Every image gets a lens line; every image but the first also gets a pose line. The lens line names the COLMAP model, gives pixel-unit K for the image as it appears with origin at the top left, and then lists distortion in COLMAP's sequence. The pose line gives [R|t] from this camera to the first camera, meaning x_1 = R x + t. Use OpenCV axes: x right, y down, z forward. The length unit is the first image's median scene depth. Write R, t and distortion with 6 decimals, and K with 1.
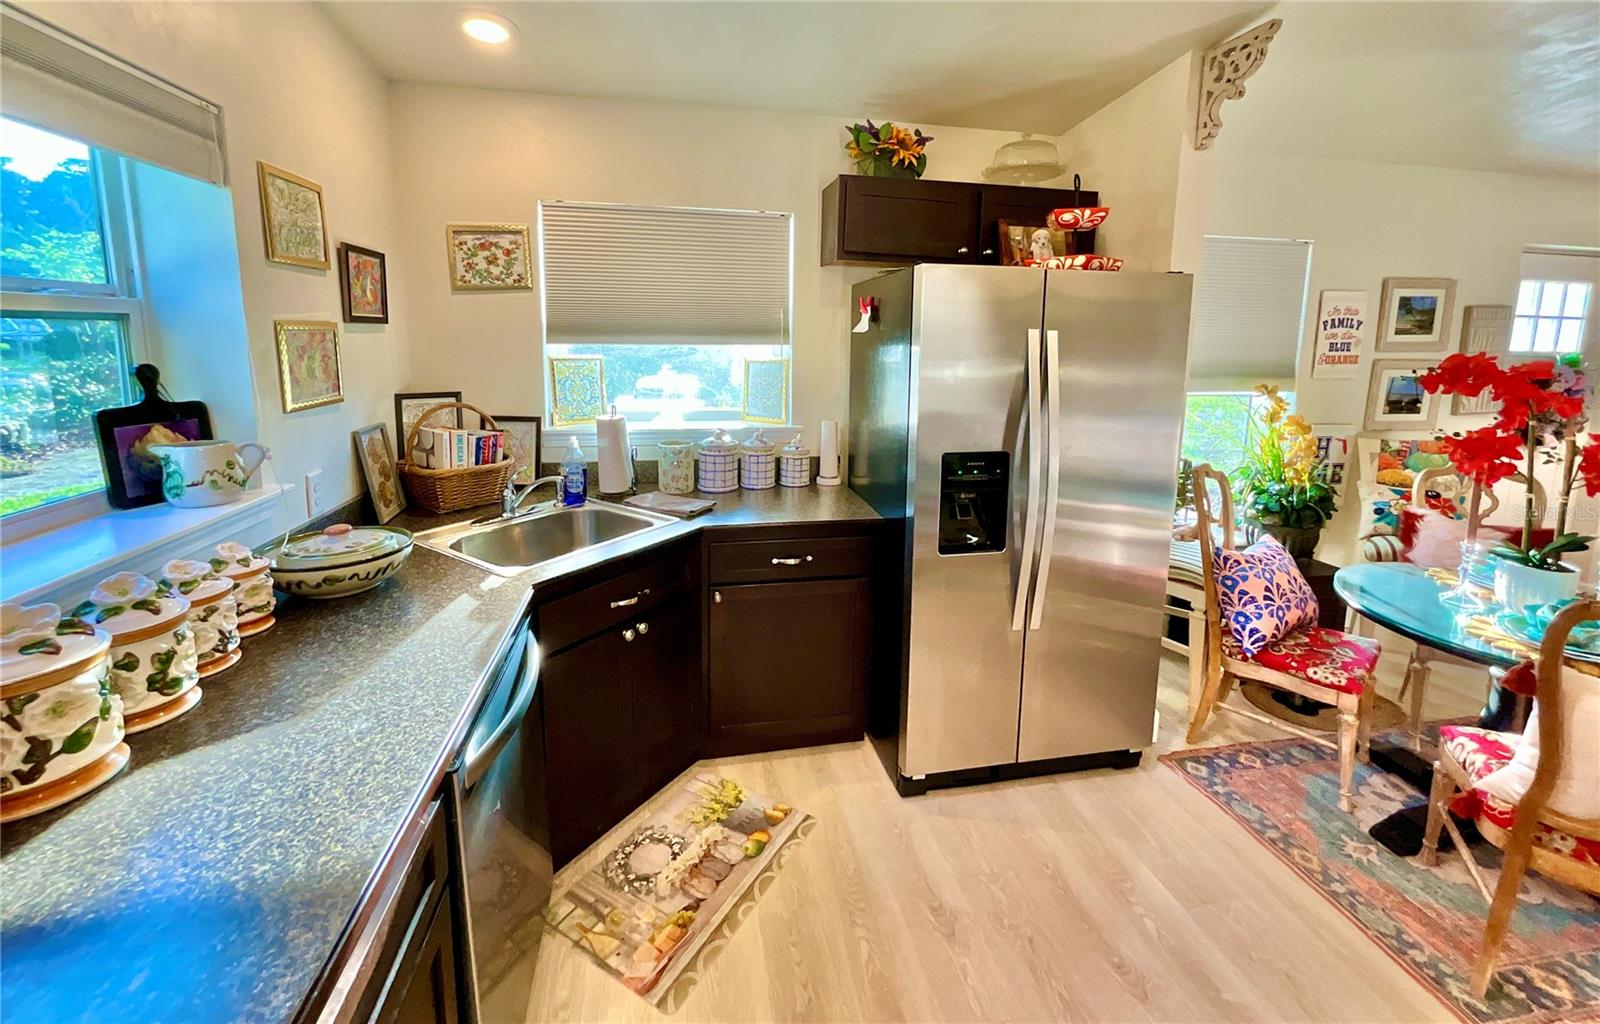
lens RADIAL K [[653.5, 0, 803.0], [0, 653.5, 426.9], [0, 0, 1]] dist [-0.000776, 0.001197]
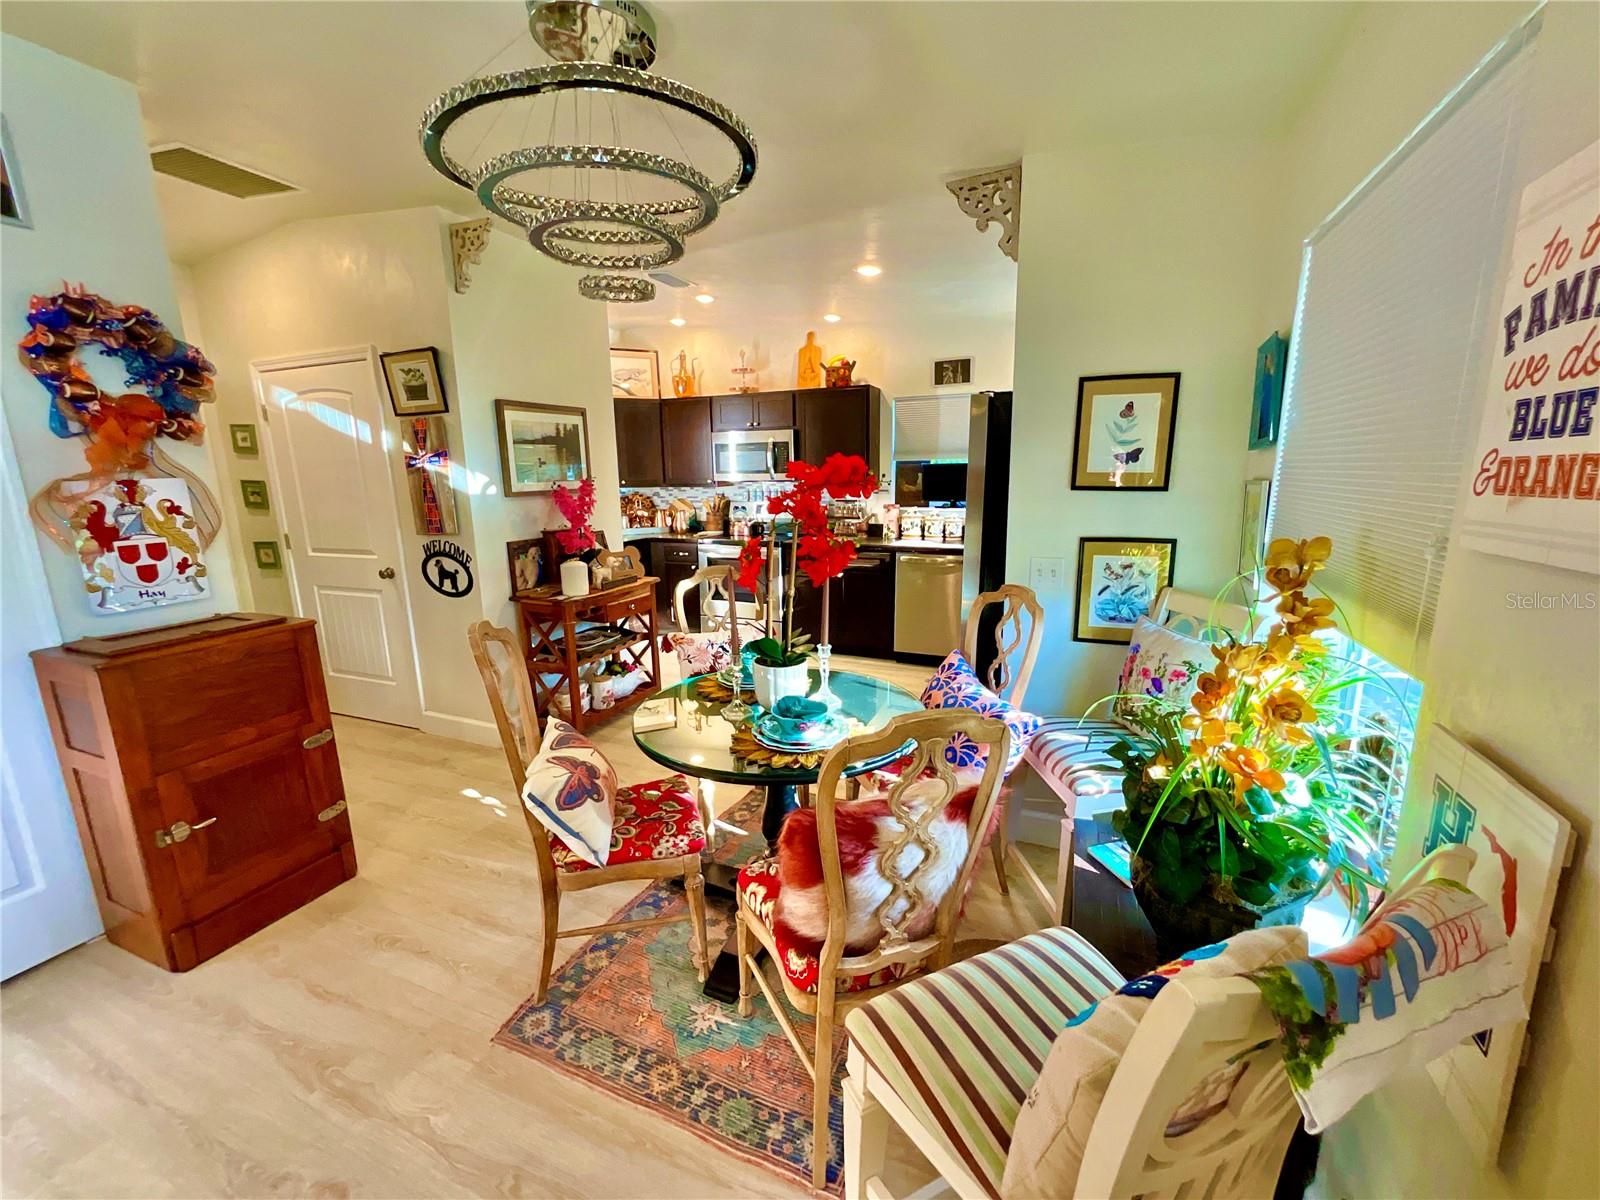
lens RADIAL K [[648.1, 0, 805.3], [0, 648.1, 602.3], [0, 0, 1]] dist [-0.000306, 0.001973]
pose [[-0.562154, 0.159077, -0.811589, 1.684626], [-0.112228, 0.957577, 0.265427, -0.136675], [0.819382, 0.240294, -0.520453, 1.360748]]
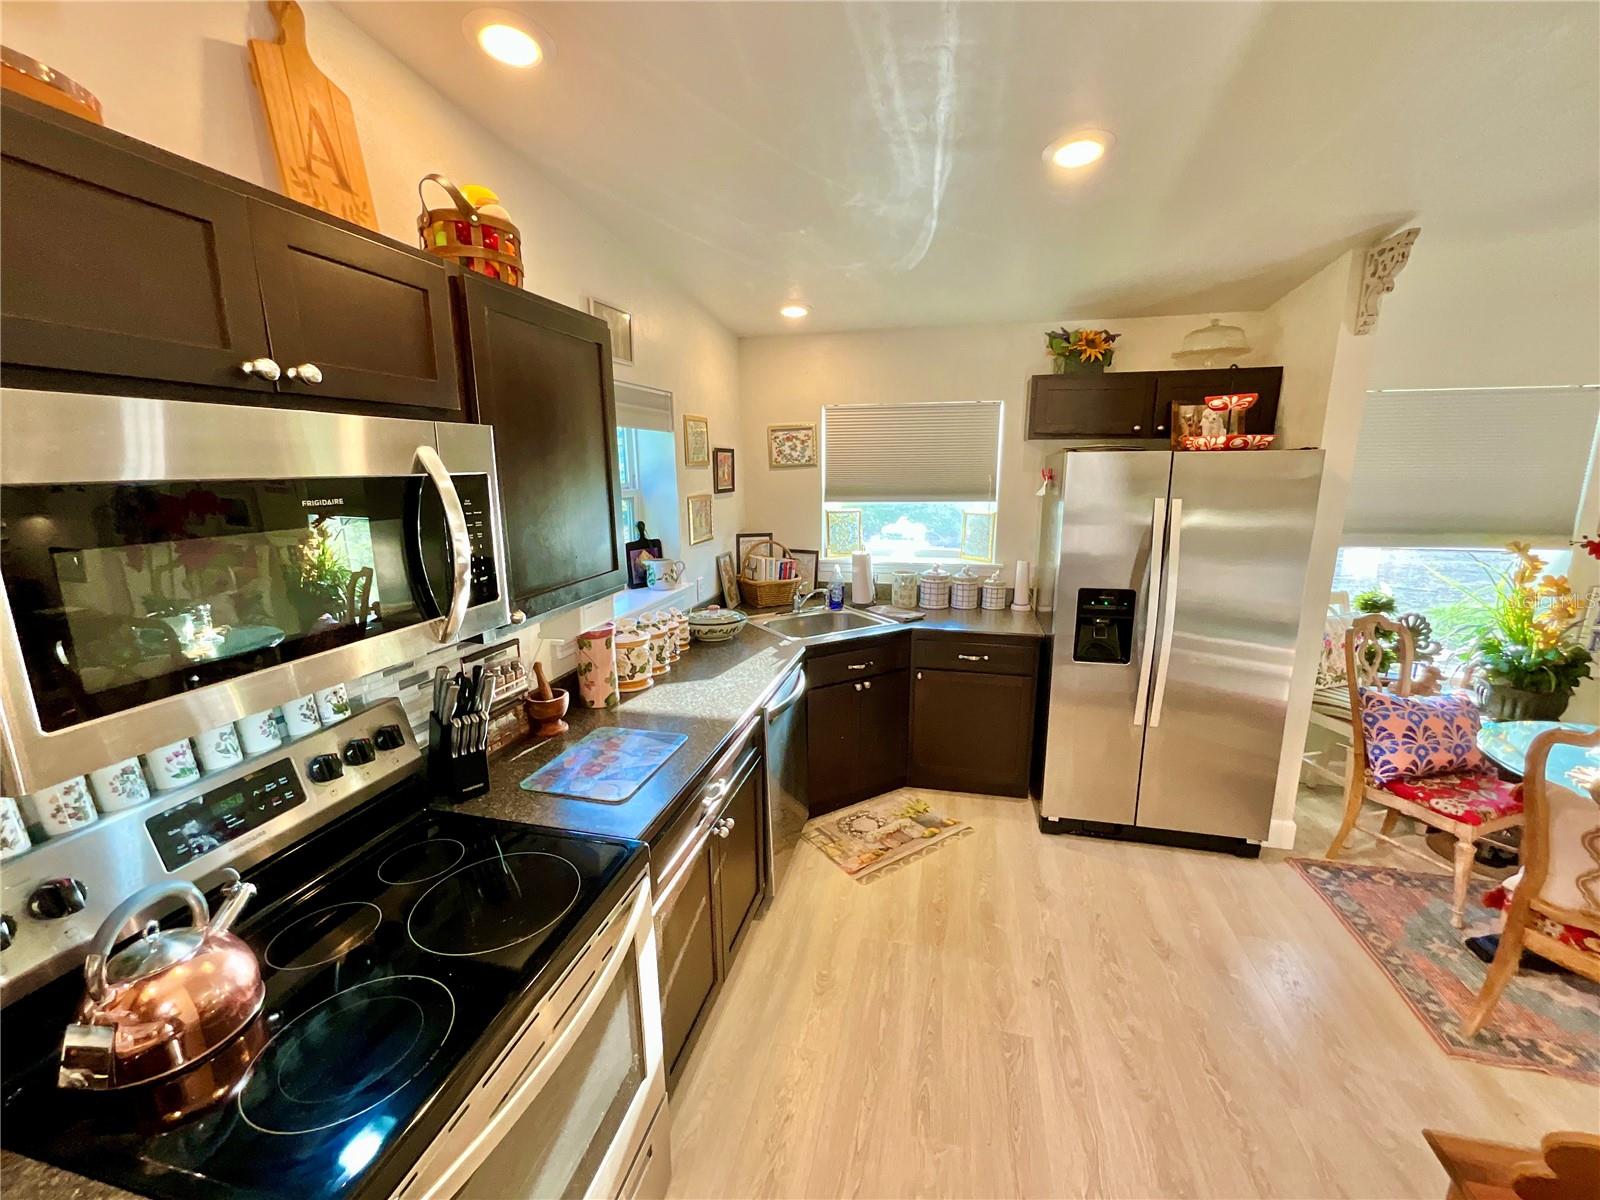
lens RADIAL K [[648.1, 0, 799.4], [0, 648.1, 601.9], [0, 0, 1]] dist [-0.000306, 0.001973]
pose [[0.905752, 0.067613, -0.418381, 0.223969], [-0.040219, 0.996450, 0.073962, -0.007556], [0.421896, -0.050164, 0.905255, -0.441023]]
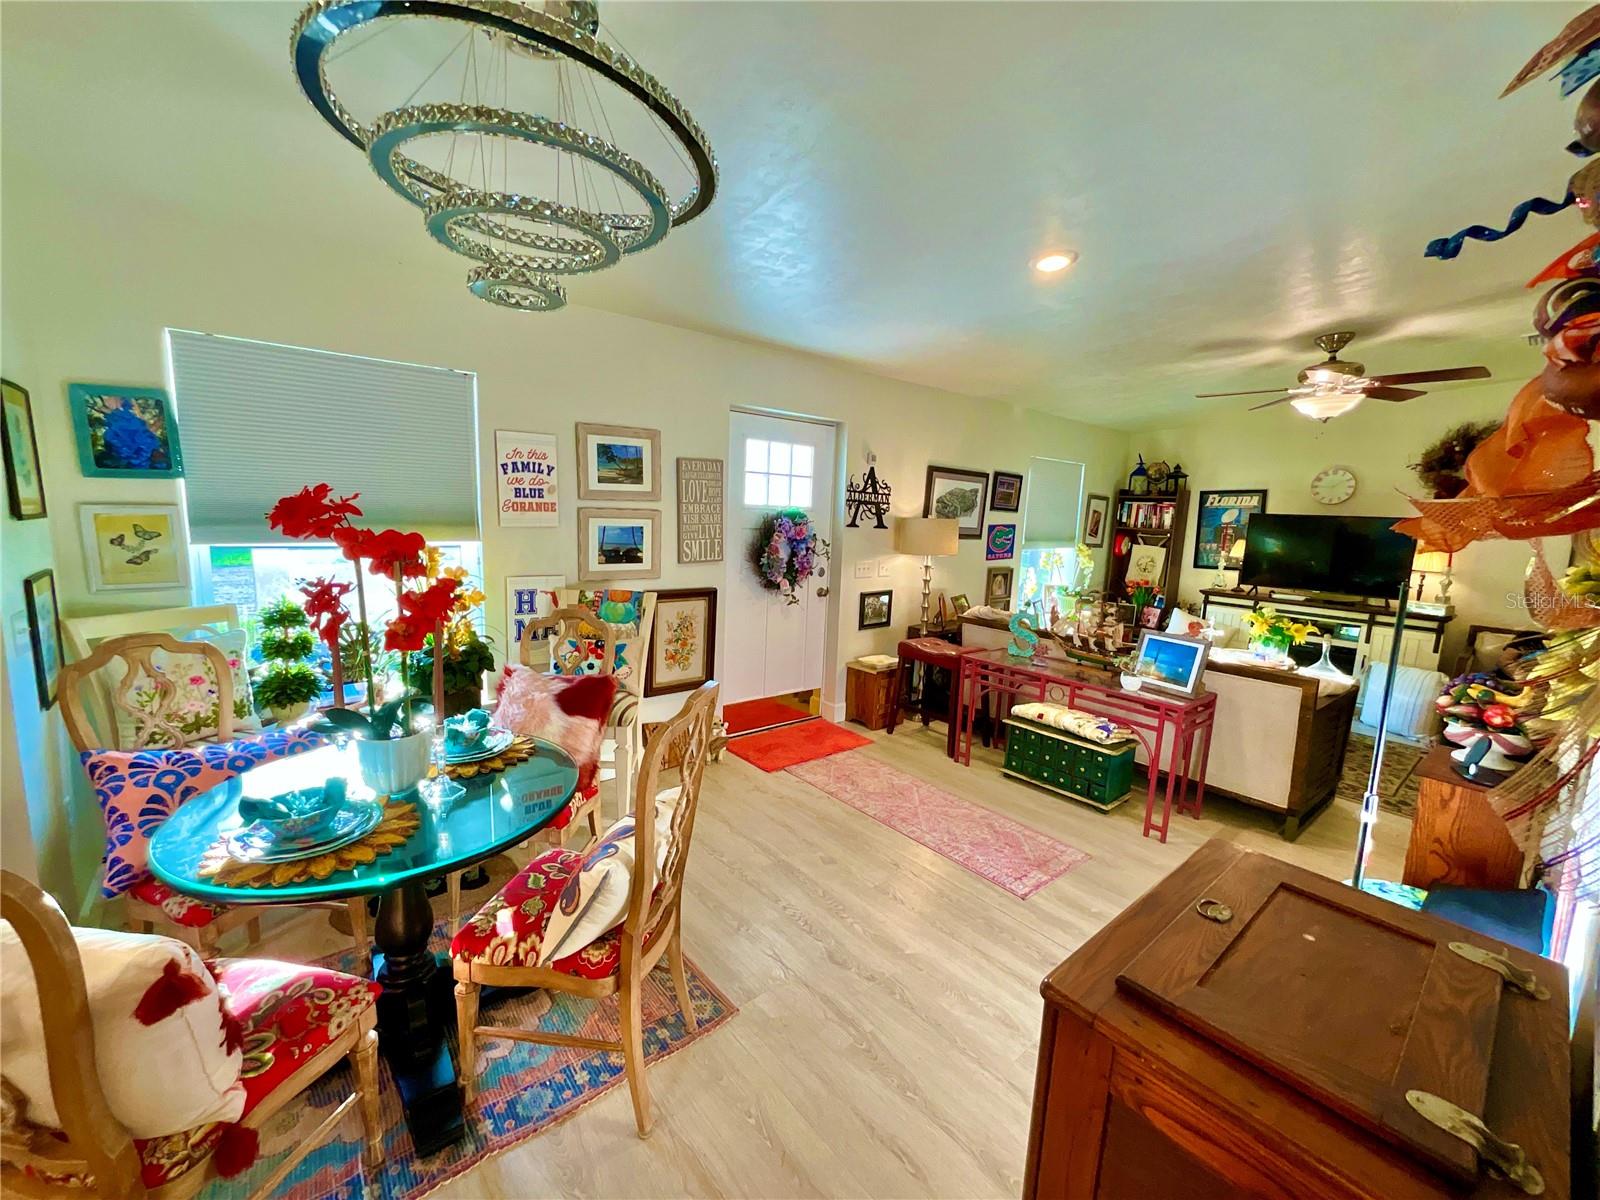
lens RADIAL K [[648.1, 0, 795.2], [0, 648.1, 606.1], [0, 0, 1]] dist [-0.000306, 0.001973]
pose [[0.884425, -0.052079, 0.463767, 1.059626], [0.039666, 0.998547, 0.036488, 0.029624], [-0.464993, -0.013875, 0.885205, 0.001381]]
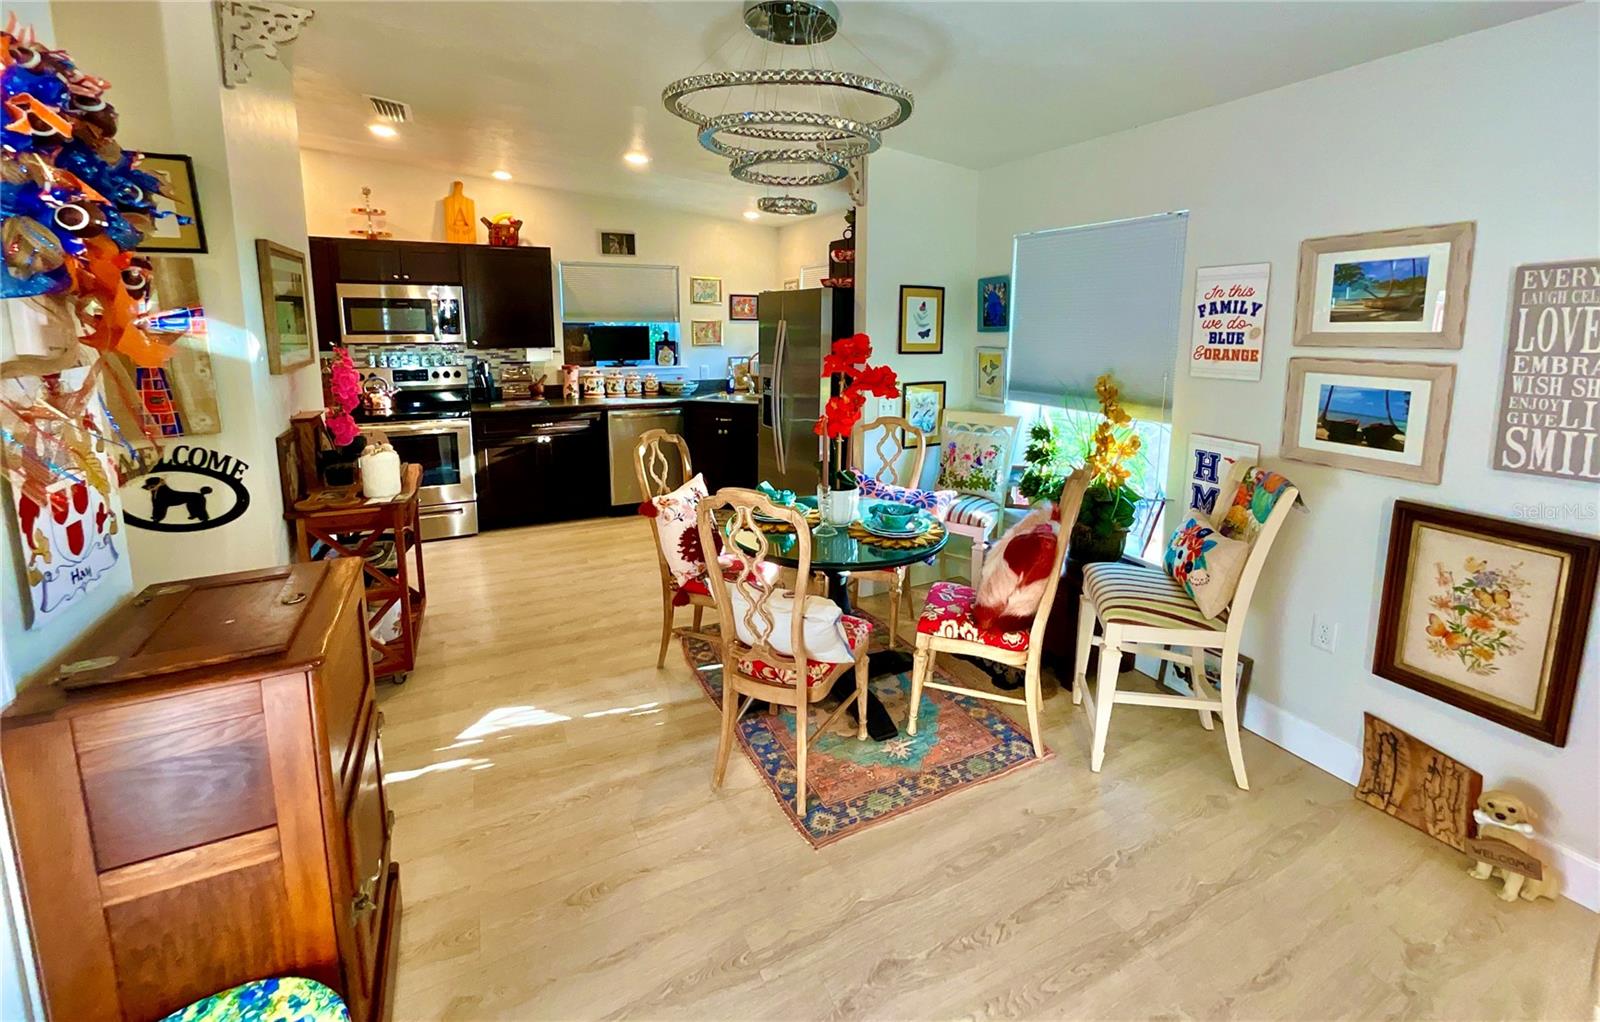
lens RADIAL K [[653.5, 0, 815.4], [0, 653.5, 415.0], [0, 0, 1]] dist [-0.000776, 0.001197]
pose [[0.281555, 0.126188, -0.951212, 2.106174], [-0.141347, 0.985955, 0.088959, -0.048270], [0.949077, 0.109404, 0.295437, 0.472458]]
